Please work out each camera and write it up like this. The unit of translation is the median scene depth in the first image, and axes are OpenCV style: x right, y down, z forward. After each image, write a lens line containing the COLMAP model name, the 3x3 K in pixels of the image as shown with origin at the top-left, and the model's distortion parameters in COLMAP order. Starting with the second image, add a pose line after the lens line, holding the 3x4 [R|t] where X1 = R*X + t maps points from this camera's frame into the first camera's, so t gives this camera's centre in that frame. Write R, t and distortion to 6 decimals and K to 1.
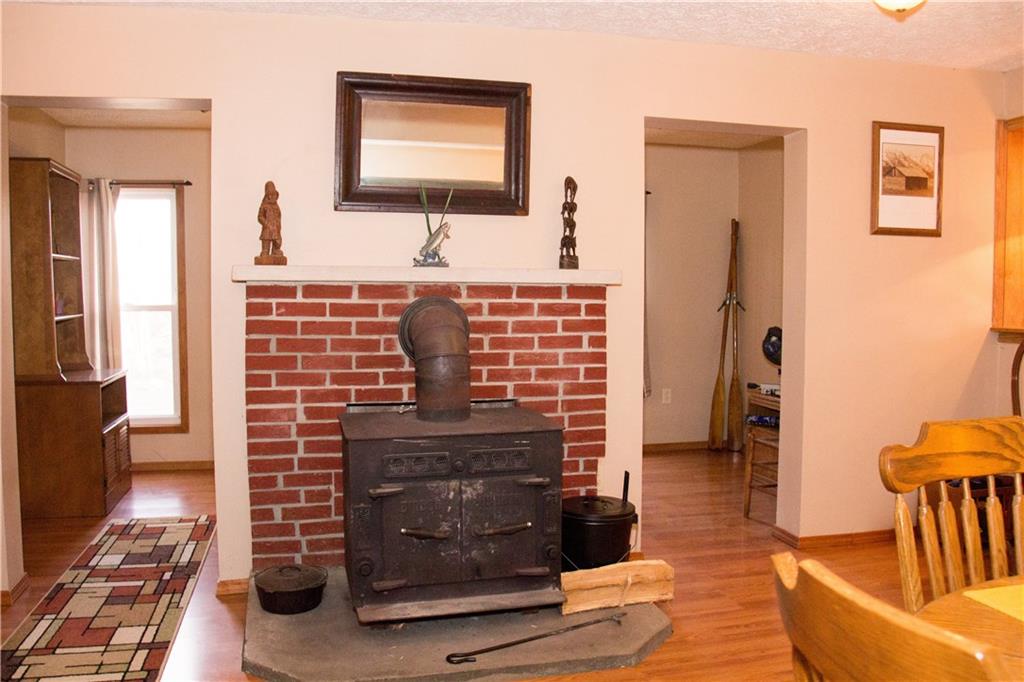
lens RADIAL K [[856.8, 0, 512.0], [0, 856.8, 341.0], [0, 0, 1]] dist [-0.152607, 0.082976]
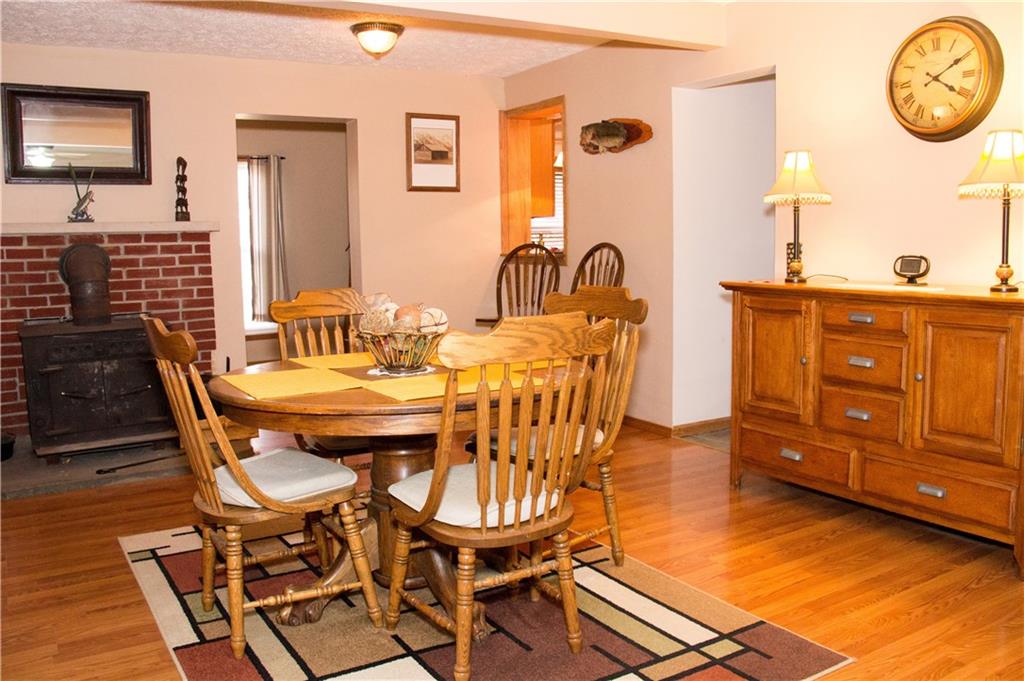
lens RADIAL K [[856.8, 0, 512.0], [0, 856.8, 340.5], [0, 0, 1]] dist [-0.152607, 0.082976]
pose [[0.950832, -0.054179, 0.304930, 0.158279], [0.035795, 0.997206, 0.065566, 0.045841], [-0.307631, -0.051427, 0.950115, -0.542108]]
